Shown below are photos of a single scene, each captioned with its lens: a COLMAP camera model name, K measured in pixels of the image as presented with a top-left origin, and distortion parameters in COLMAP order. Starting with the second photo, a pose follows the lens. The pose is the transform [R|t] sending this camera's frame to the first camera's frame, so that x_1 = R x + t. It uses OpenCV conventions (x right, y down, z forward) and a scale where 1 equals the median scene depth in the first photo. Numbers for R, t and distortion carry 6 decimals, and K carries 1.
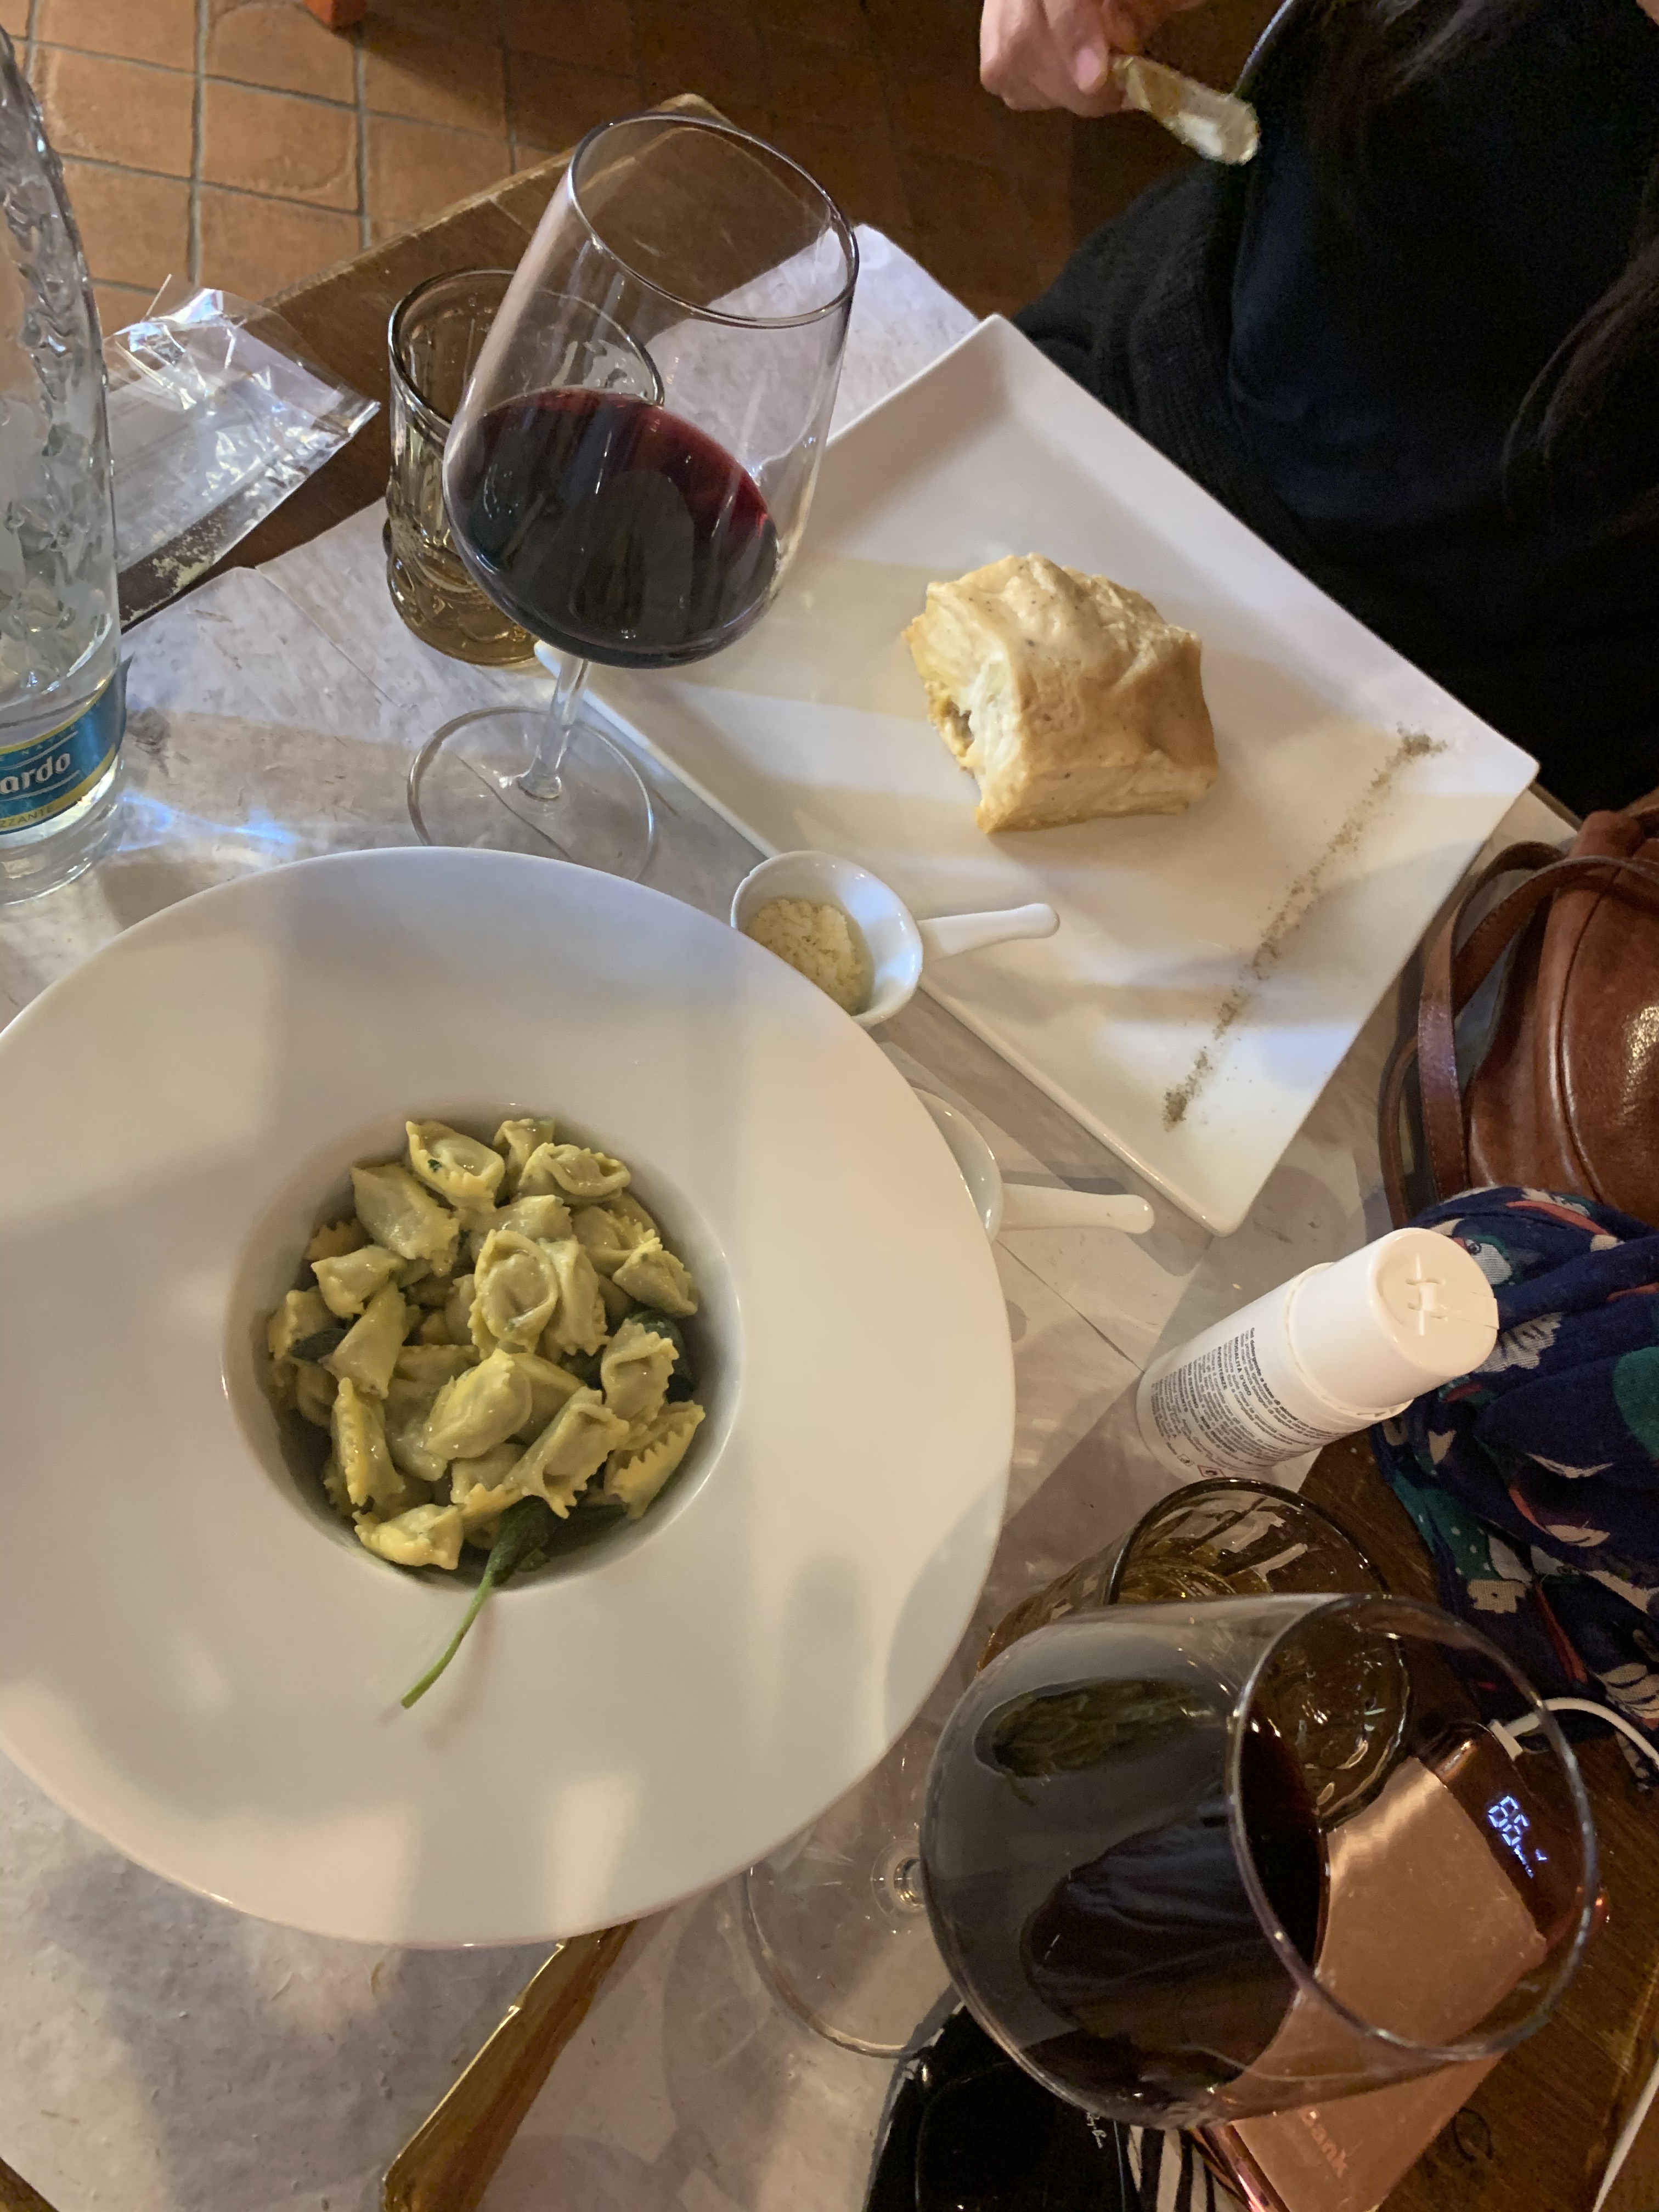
lens RADIAL K [[1646.5, 0, 906.9], [0, 1646.5, 1041.8], [0, 0, 1]] dist [0.021714, -0.017834]
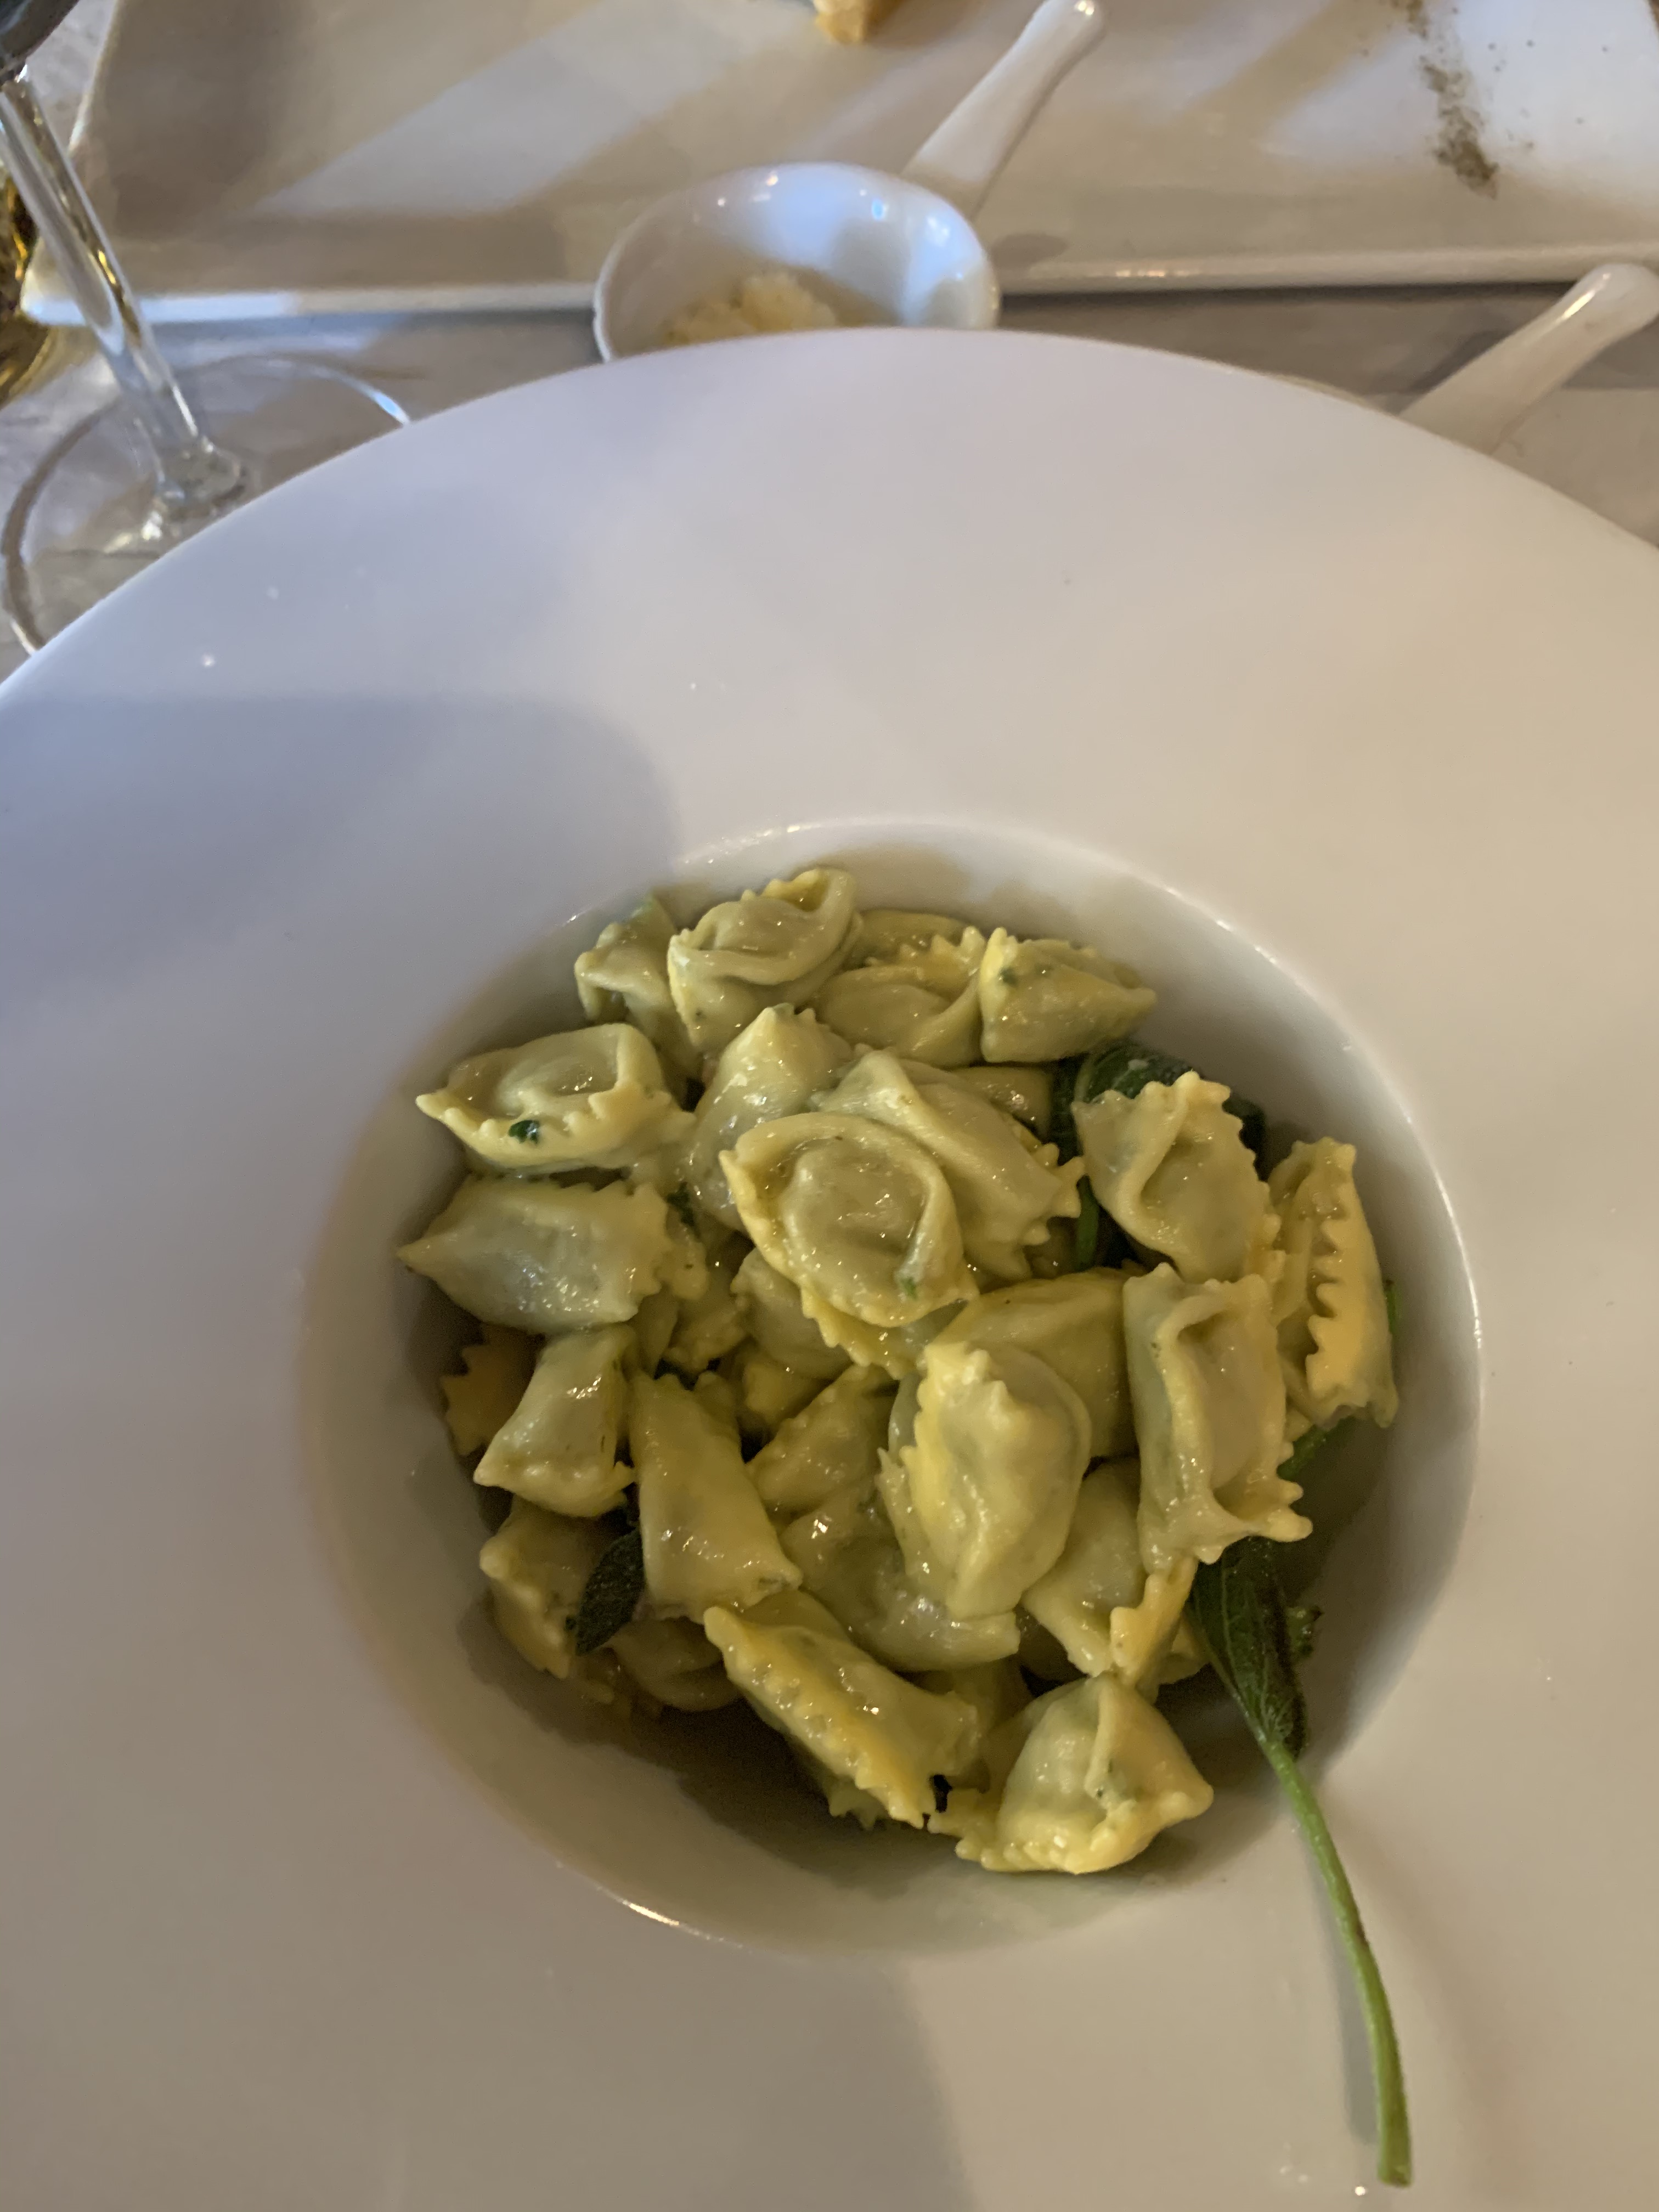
lens RADIAL K [[1646.5, 0, 835.0], [0, 1646.5, 1016.7], [0, 0, 1]] dist [0.021714, -0.017834]
pose [[0.749041, -0.653665, -0.107978, -0.157071], [0.662512, 0.738073, 0.127772, 0.050877], [-0.003824, -0.167243, 0.985908, 0.571058]]
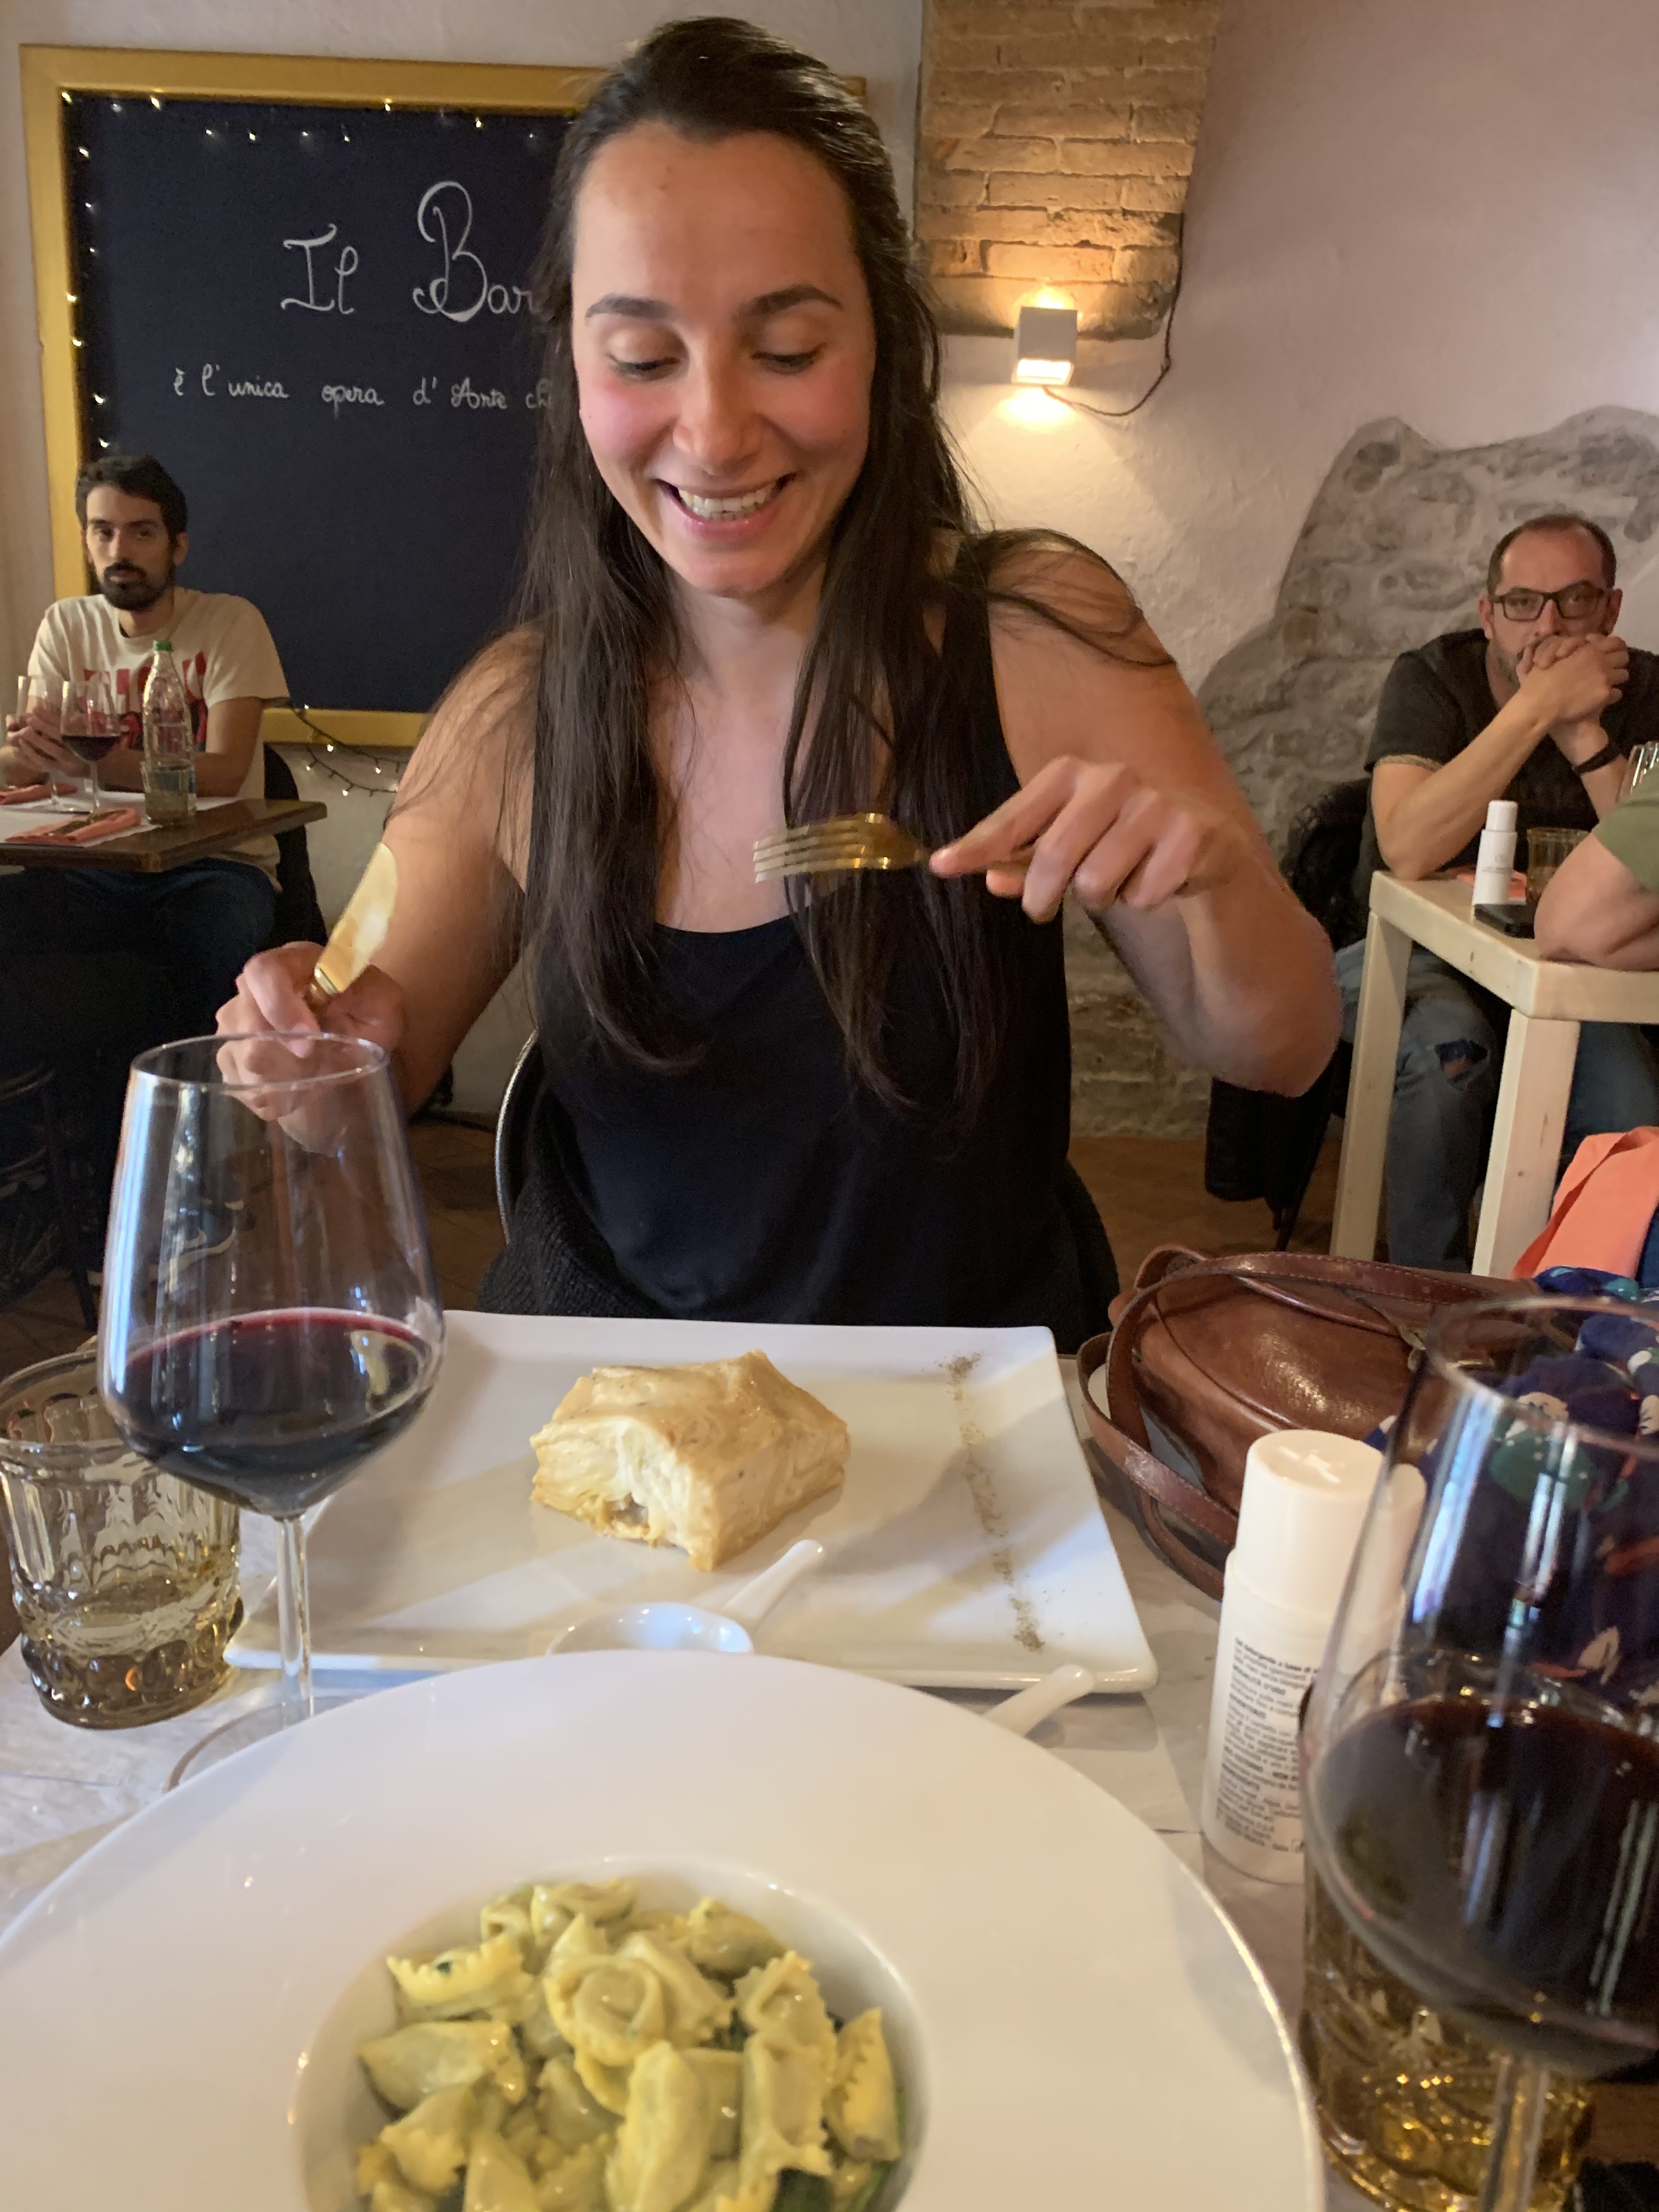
lens RADIAL K [[1646.5, 0, 830.5], [0, 1646.5, 1103.5], [0, 0, 1]] dist [0.021714, -0.017834]
pose [[0.776038, -0.441540, 0.450342, -0.321136], [0.628298, 0.603333, -0.491154, 0.350579], [-0.054842, 0.664103, 0.745627, 0.061703]]
